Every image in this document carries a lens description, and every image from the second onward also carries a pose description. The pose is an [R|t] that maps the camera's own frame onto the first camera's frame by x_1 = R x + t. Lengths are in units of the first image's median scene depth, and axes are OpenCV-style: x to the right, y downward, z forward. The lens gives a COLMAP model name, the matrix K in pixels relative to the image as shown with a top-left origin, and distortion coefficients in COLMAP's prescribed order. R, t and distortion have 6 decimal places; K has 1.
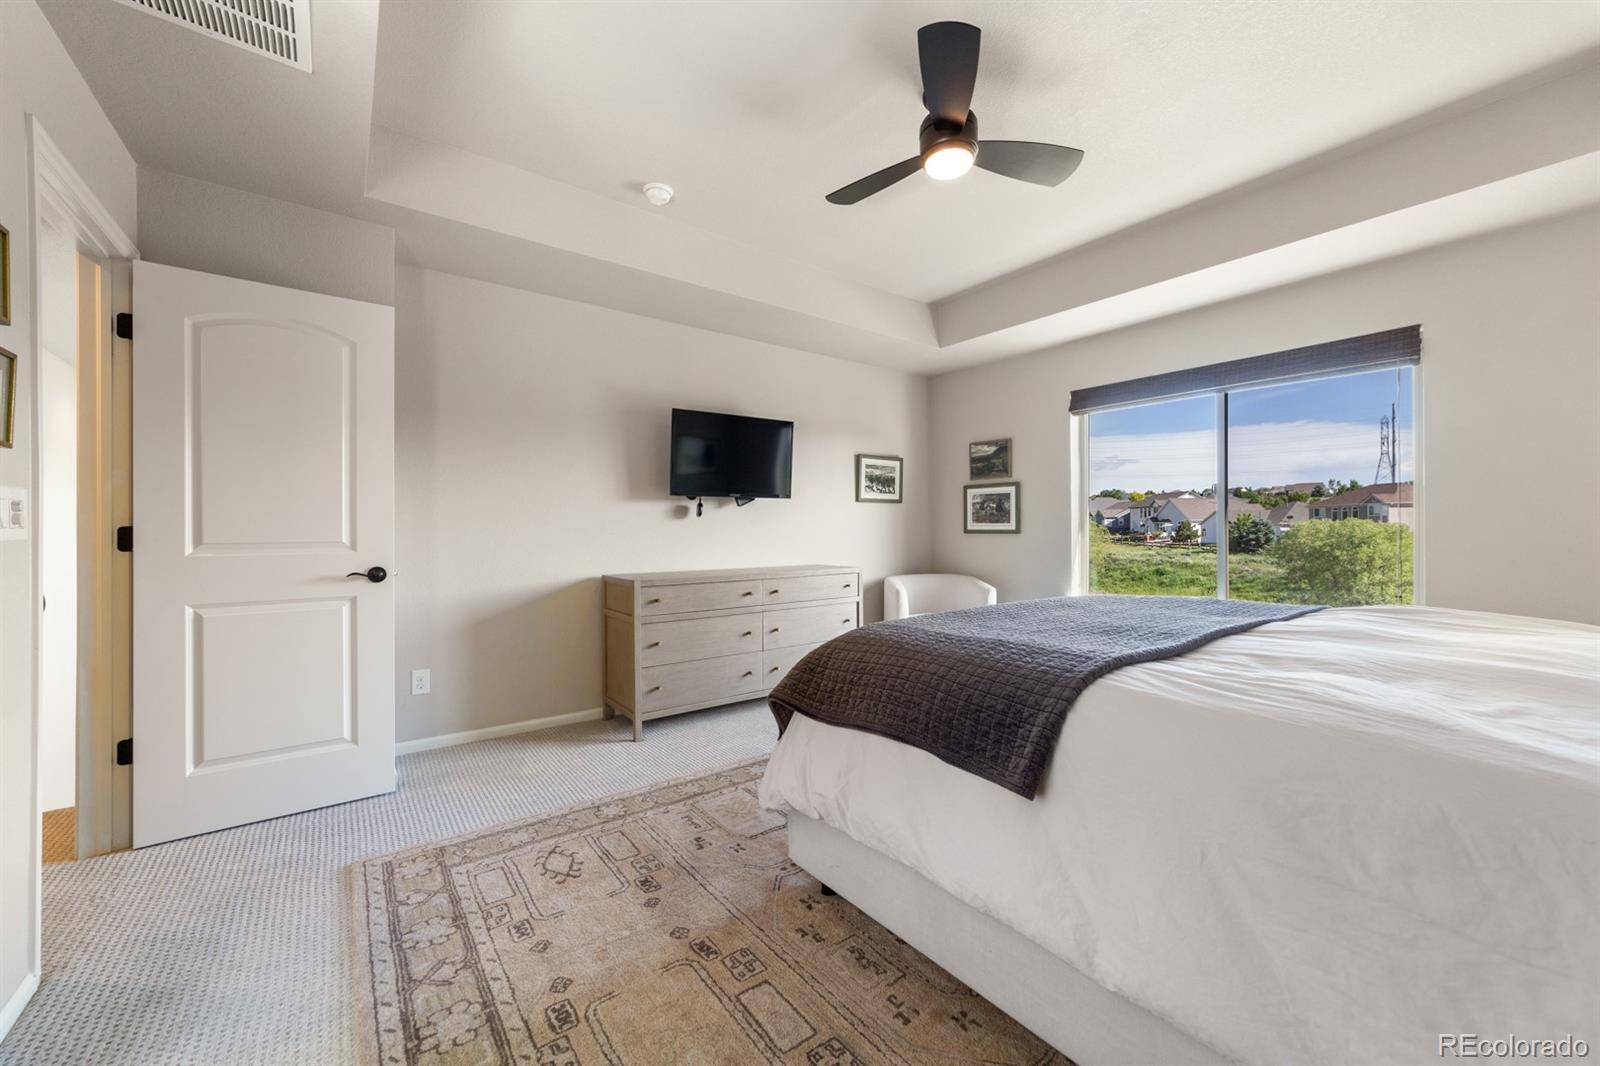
lens RADIAL K [[614.2, 0, 800.0], [0, 614.2, 532.8], [0, 0, 1]] dist [-0.015129, 0.007331]
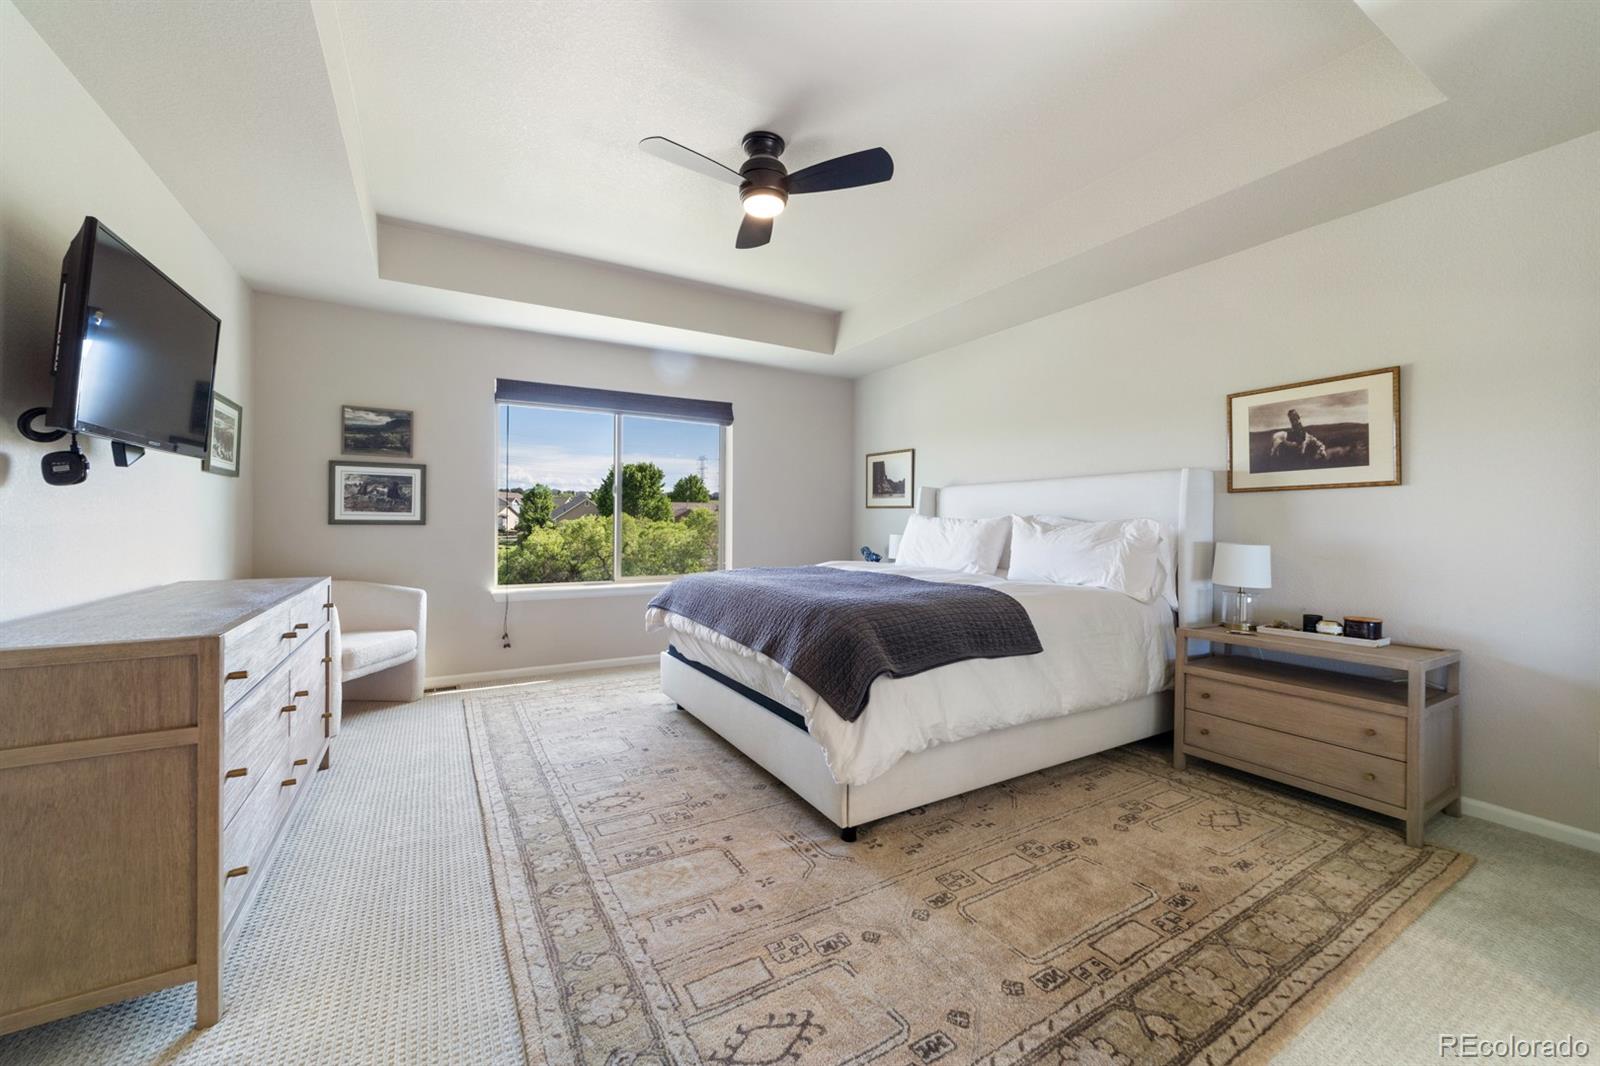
lens RADIAL K [[614.2, 0, 798.0], [0, 614.2, 528.4], [0, 0, 1]] dist [-0.015129, 0.007331]
pose [[0.119352, -0.006710, 0.992829, -0.429368], [-0.000446, 0.999977, 0.006811, 0.000225], [-0.992852, -0.001255, 0.119346, 0.376785]]
